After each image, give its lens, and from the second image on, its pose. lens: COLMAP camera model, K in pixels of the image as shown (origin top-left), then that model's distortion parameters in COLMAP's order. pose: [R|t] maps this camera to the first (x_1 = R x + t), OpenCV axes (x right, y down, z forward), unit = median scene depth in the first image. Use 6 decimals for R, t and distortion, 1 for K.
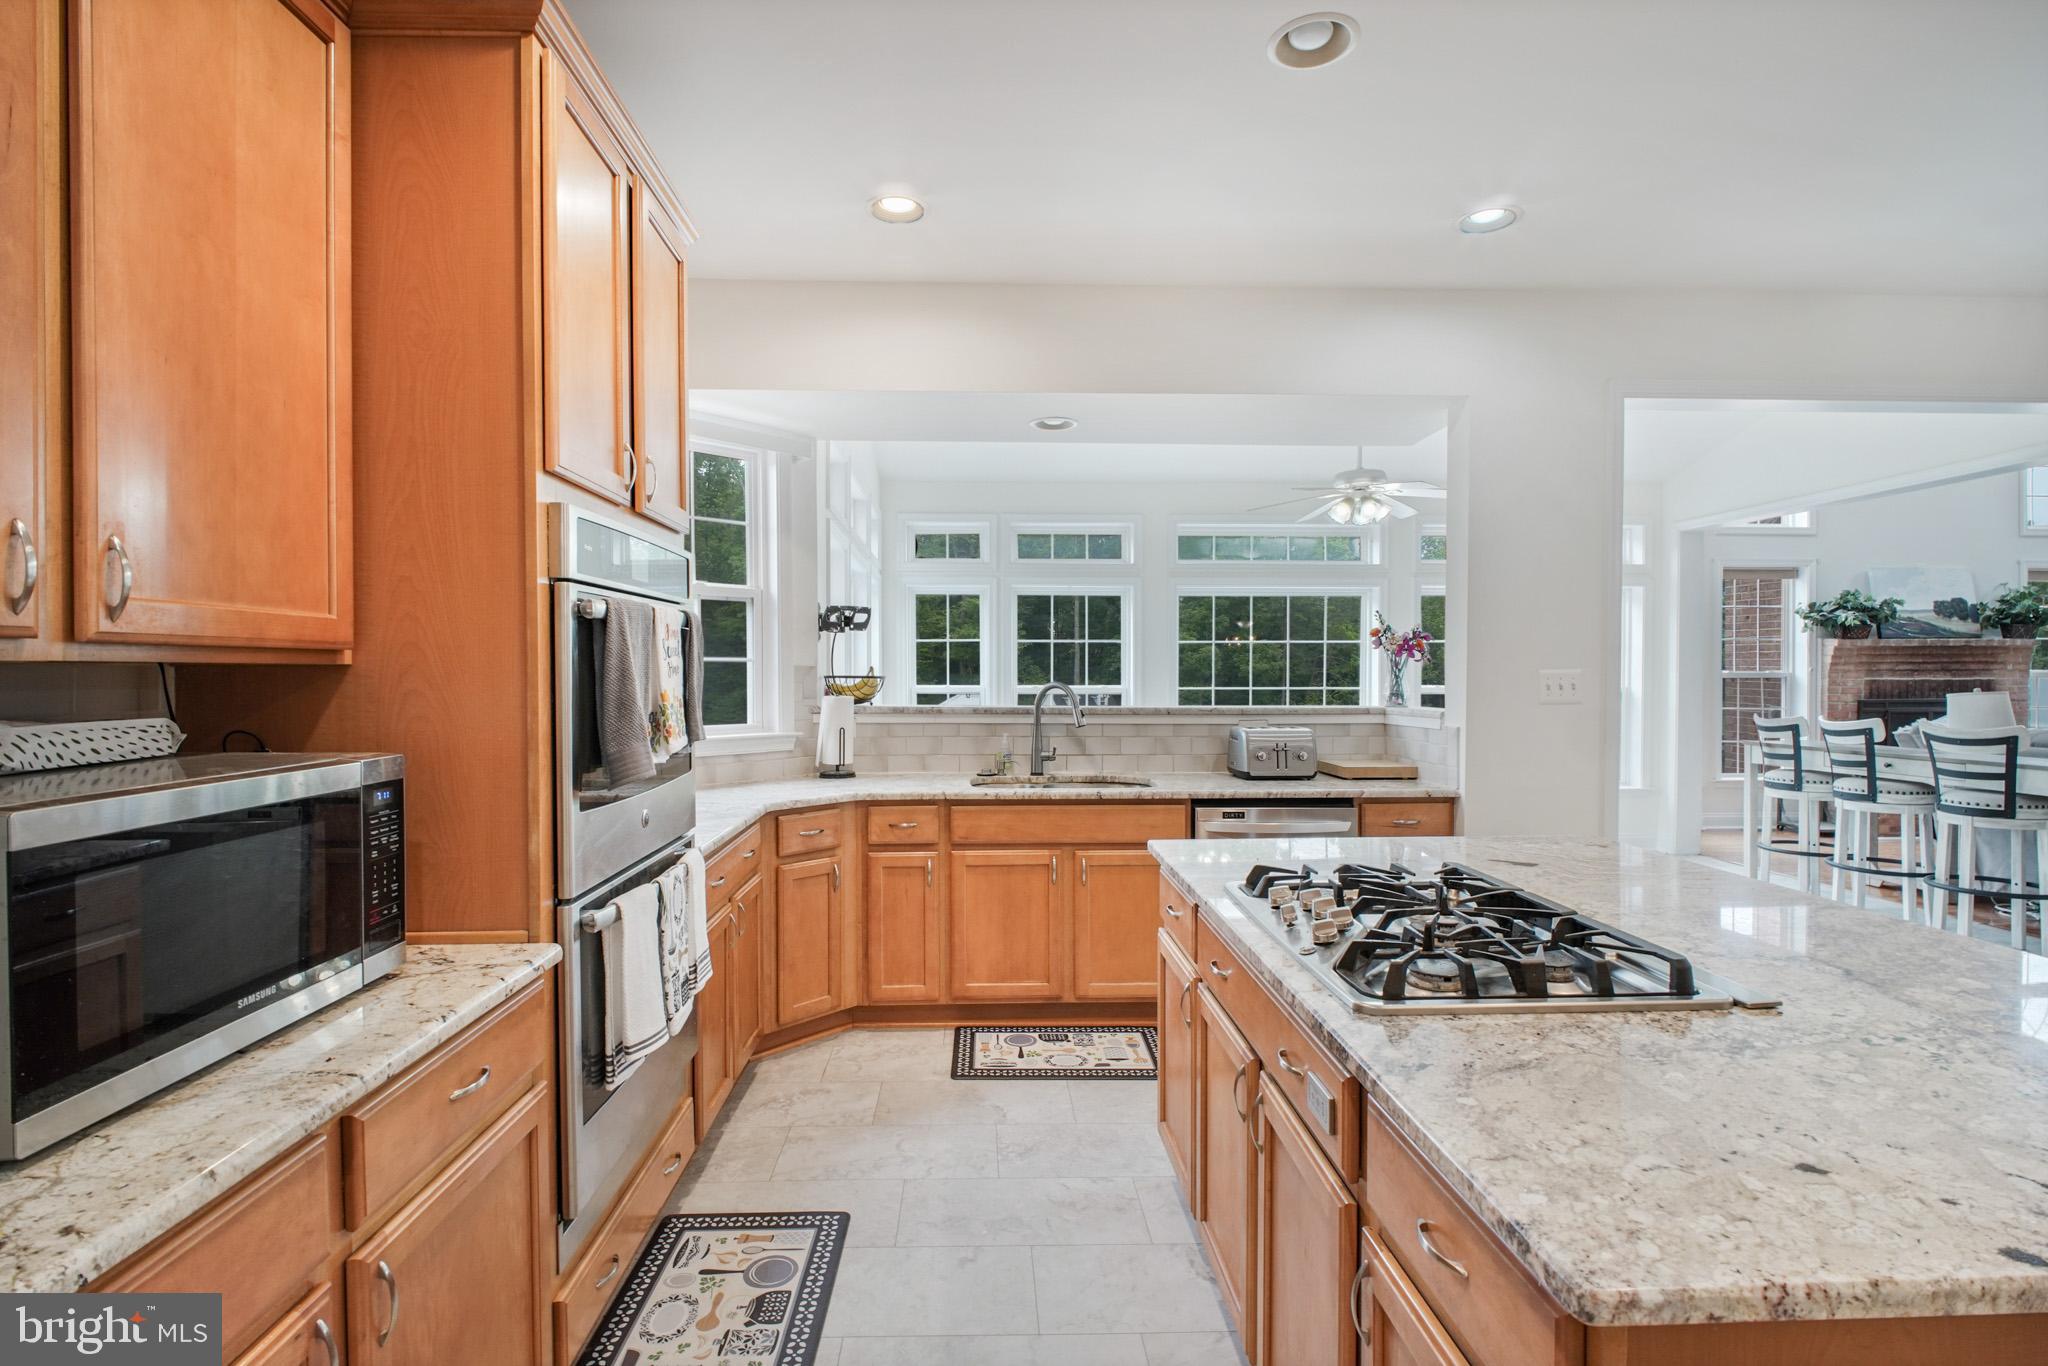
lens RADIAL K [[983.9, 0, 998.8], [0, 983.9, 688.4], [0, 0, 1]] dist [0.013478, -0.004425]
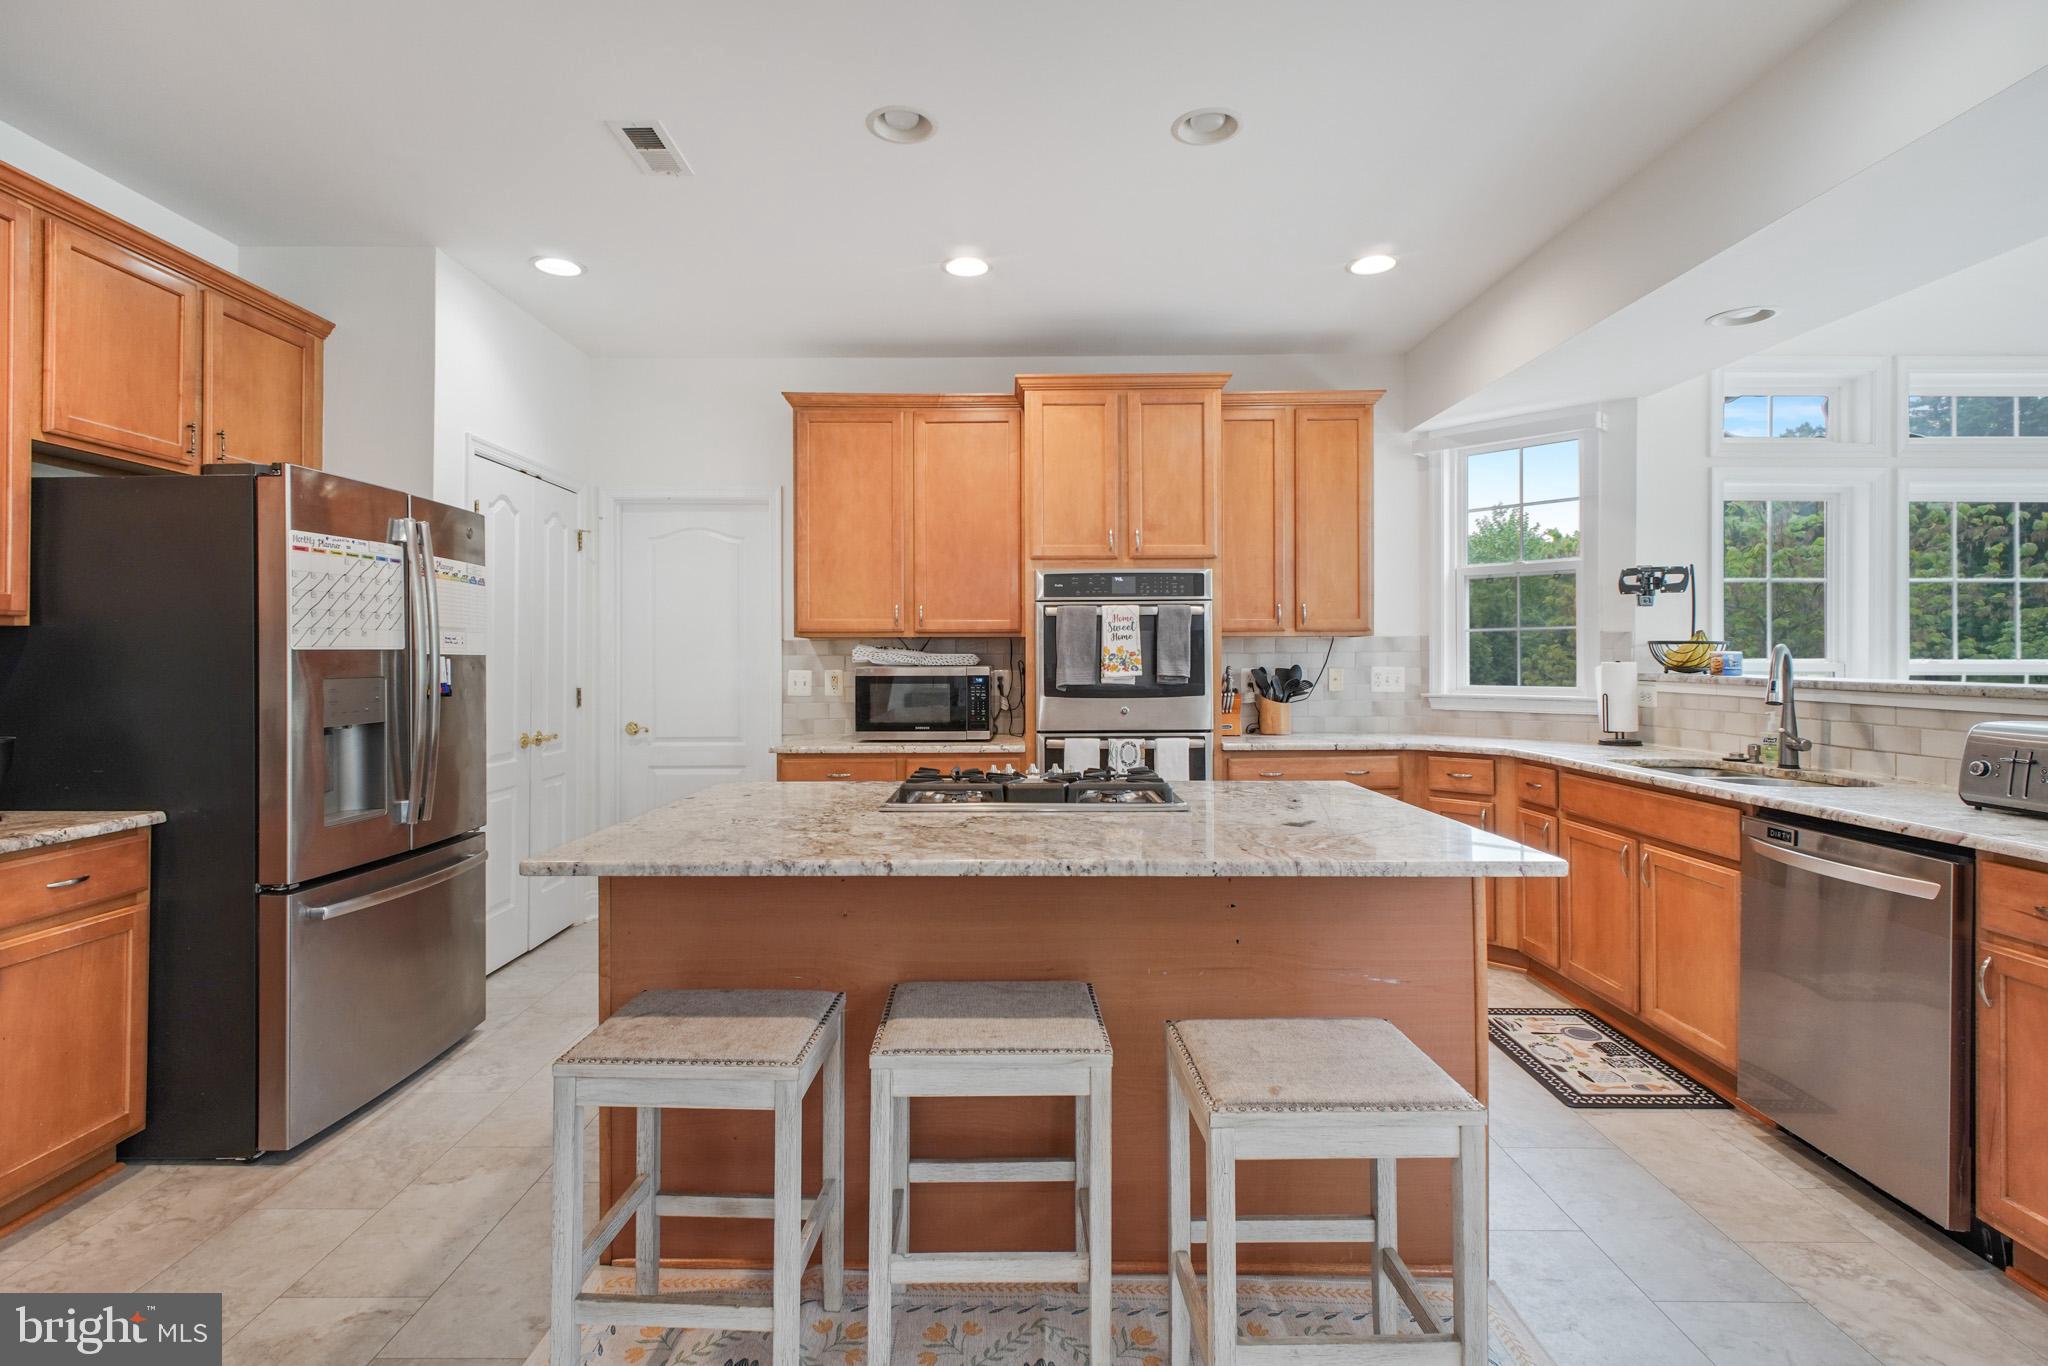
lens RADIAL K [[983.9, 0, 1036.1], [0, 983.9, 651.7], [0, 0, 1]] dist [0.013478, -0.004425]
pose [[-0.022583, -0.005580, -0.999729, 0.801856], [-0.013817, 0.999891, -0.005268, 0.009928], [0.999649, 0.013694, -0.022658, 0.422167]]
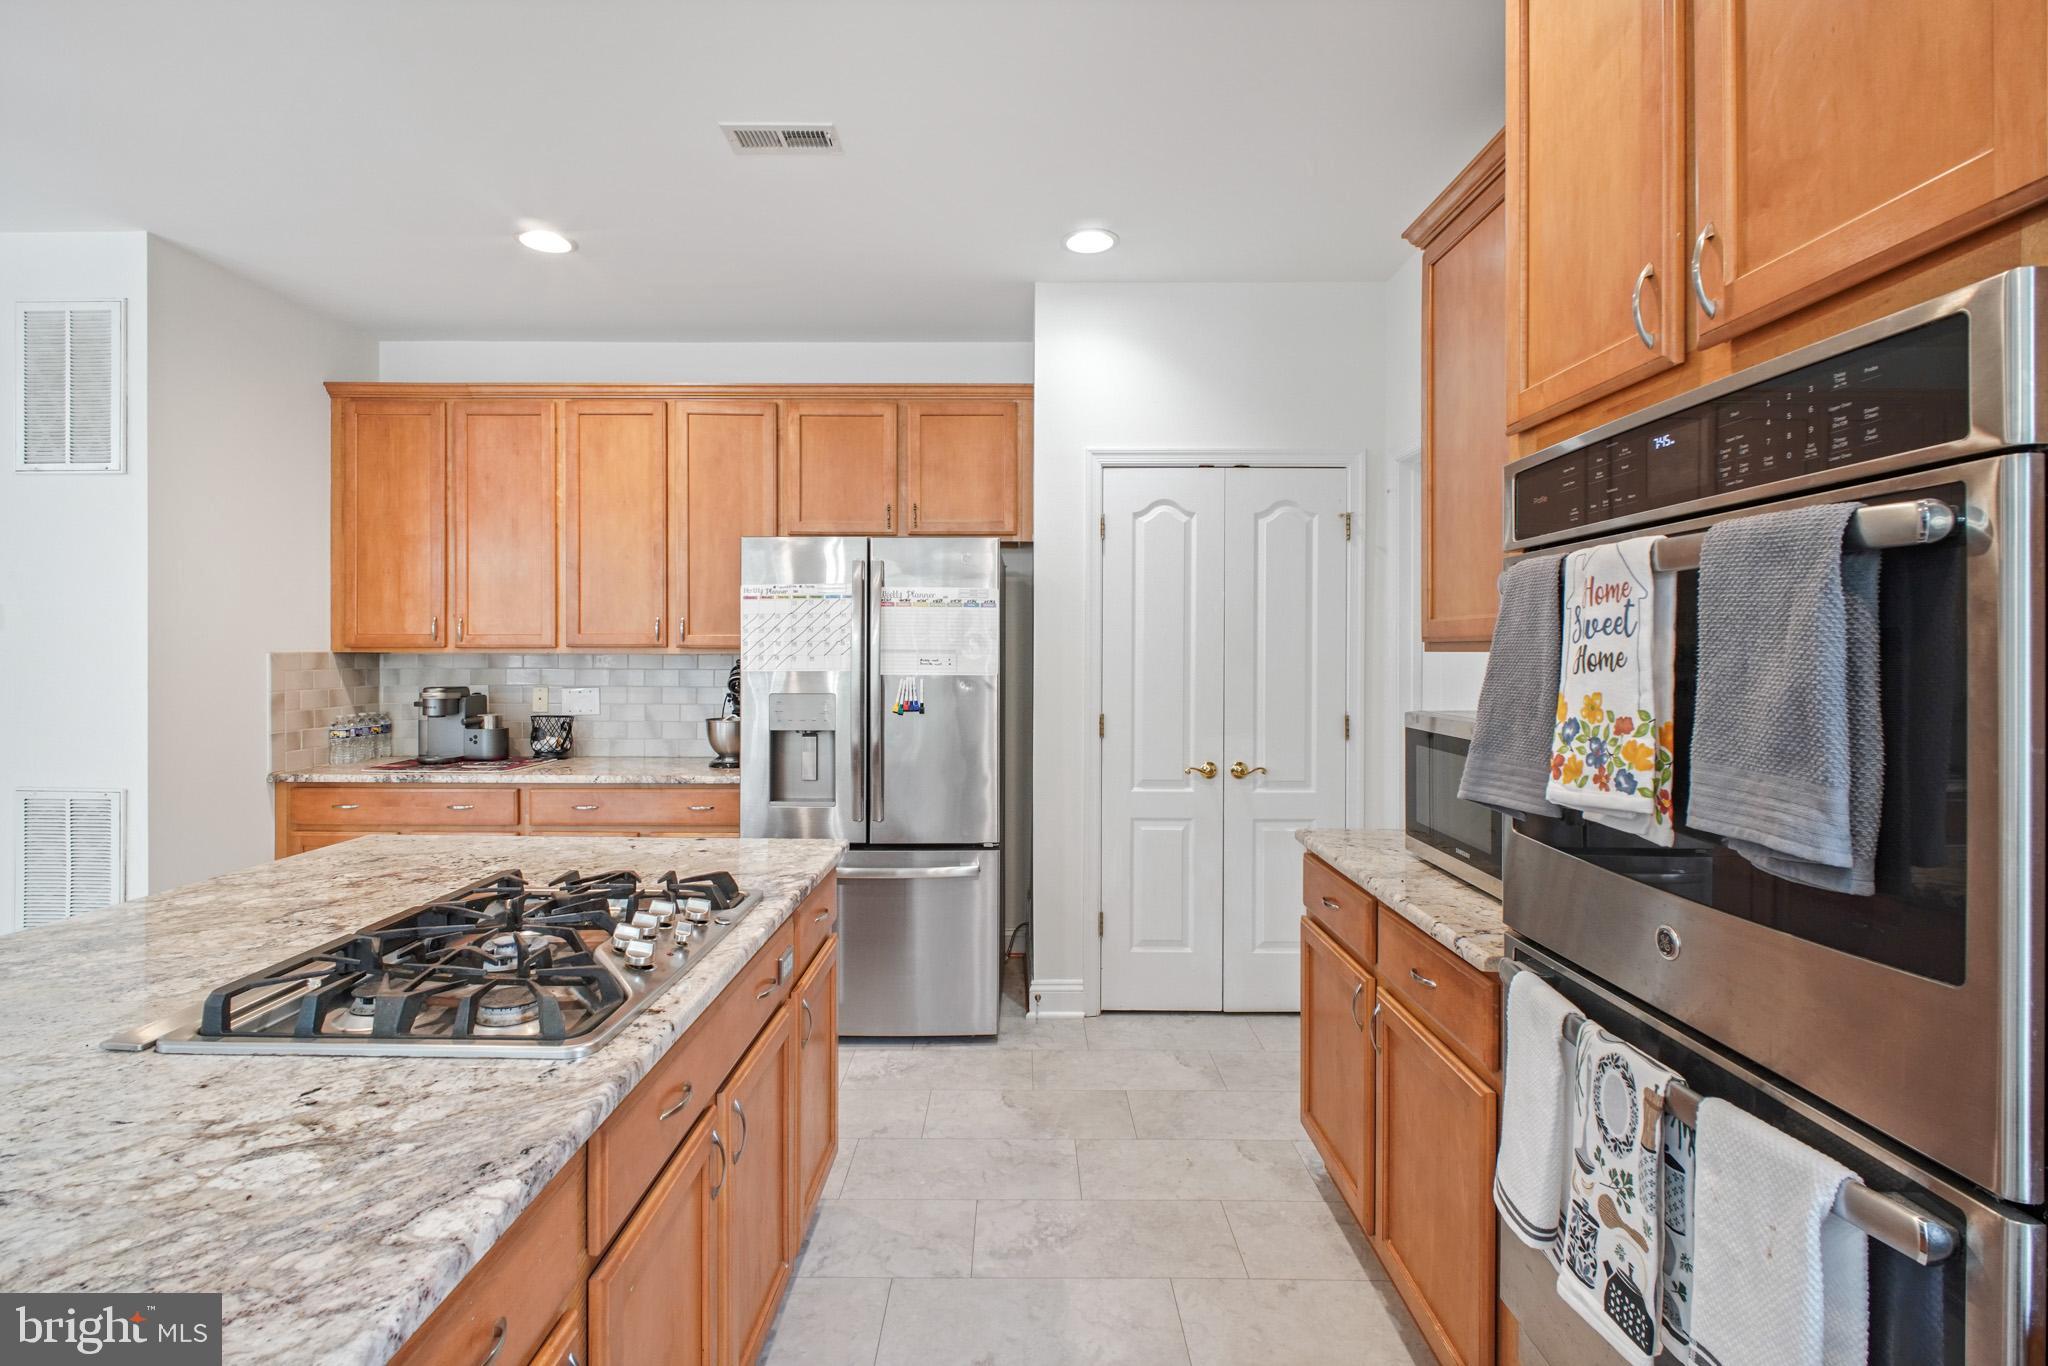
lens RADIAL K [[983.9, 0, 1014.8], [0, 983.9, 648.9], [0, 0, 1]] dist [0.013478, -0.004425]
pose [[-0.998665, 0.000436, 0.051646, -0.008723], [0.001139, 0.999907, 0.013599, -0.016974], [-0.051635, 0.013639, -0.998573, 0.748400]]
